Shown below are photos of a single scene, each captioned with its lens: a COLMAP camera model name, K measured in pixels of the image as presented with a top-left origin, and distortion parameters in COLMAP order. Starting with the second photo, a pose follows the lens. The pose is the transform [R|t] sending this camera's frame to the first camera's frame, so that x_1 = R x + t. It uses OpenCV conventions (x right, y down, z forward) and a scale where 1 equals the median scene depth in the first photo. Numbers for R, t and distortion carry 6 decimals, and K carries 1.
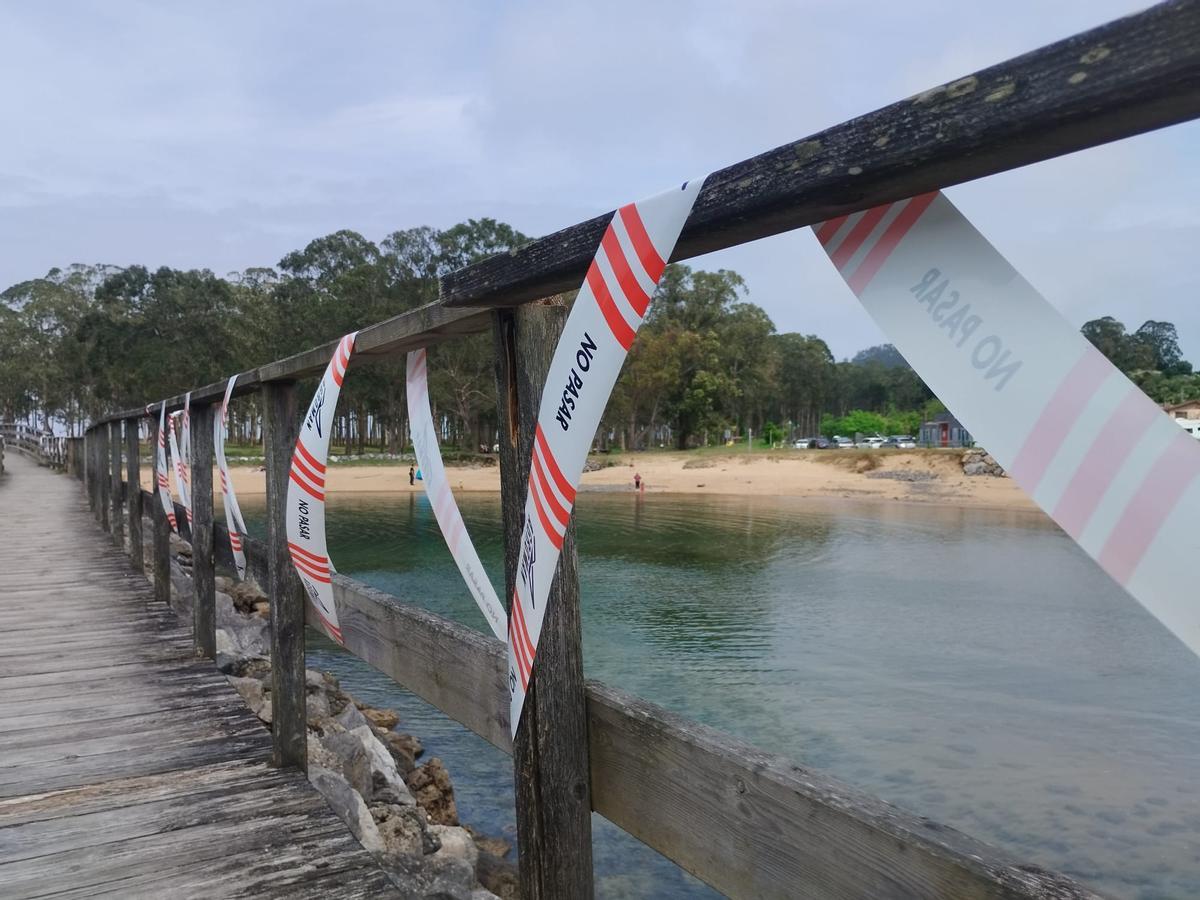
lens RADIAL K [[1032.5, 0, 598.3], [0, 1032.5, 435.3], [0, 0, 1]] dist [0.080487, -0.110768]
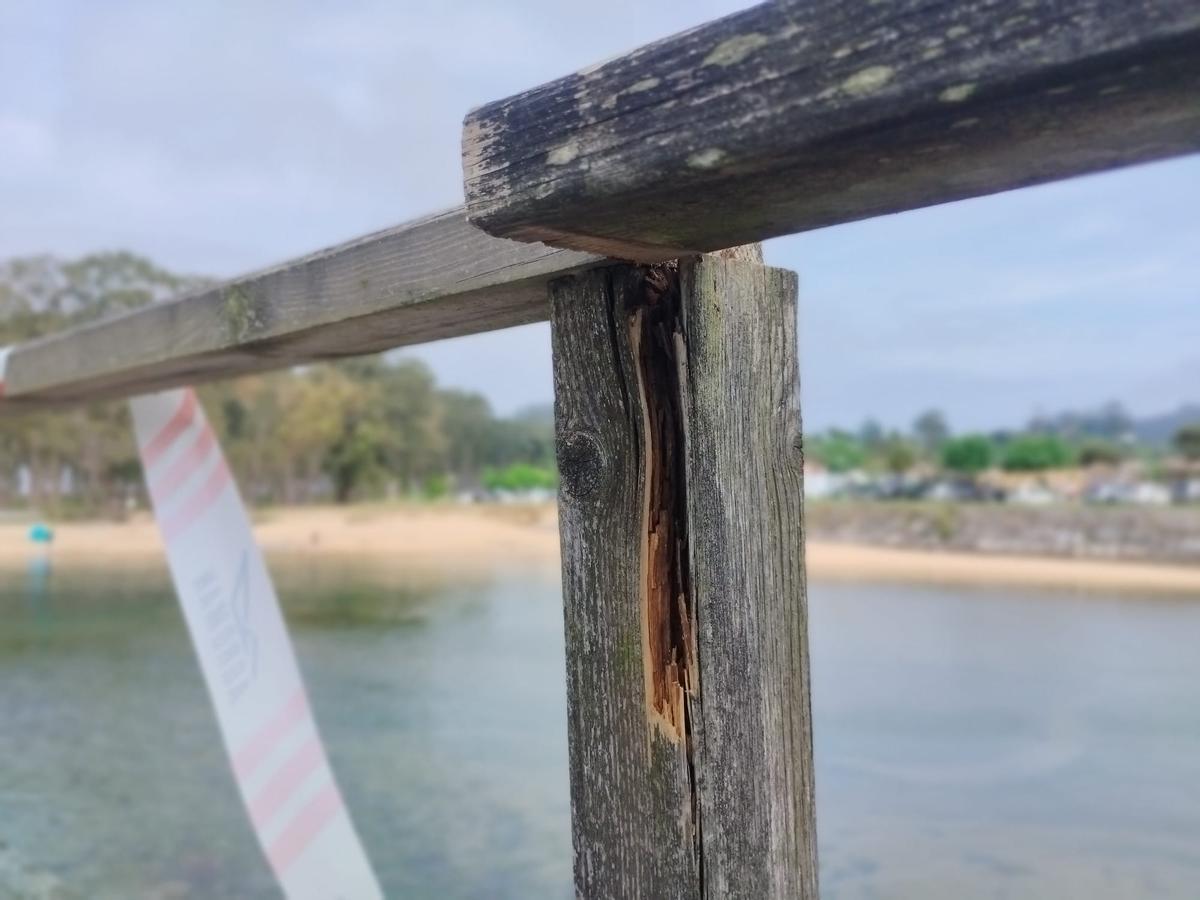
lens RADIAL K [[1032.5, 0, 598.3], [0, 1032.5, 435.3], [0, 0, 1]] dist [0.080487, -0.110768]
pose [[0.948204, 0.016166, 0.317251, -0.193010], [0.000162, 0.998680, -0.051371, -0.058637], [-0.317663, 0.048762, 0.946949, 0.723370]]
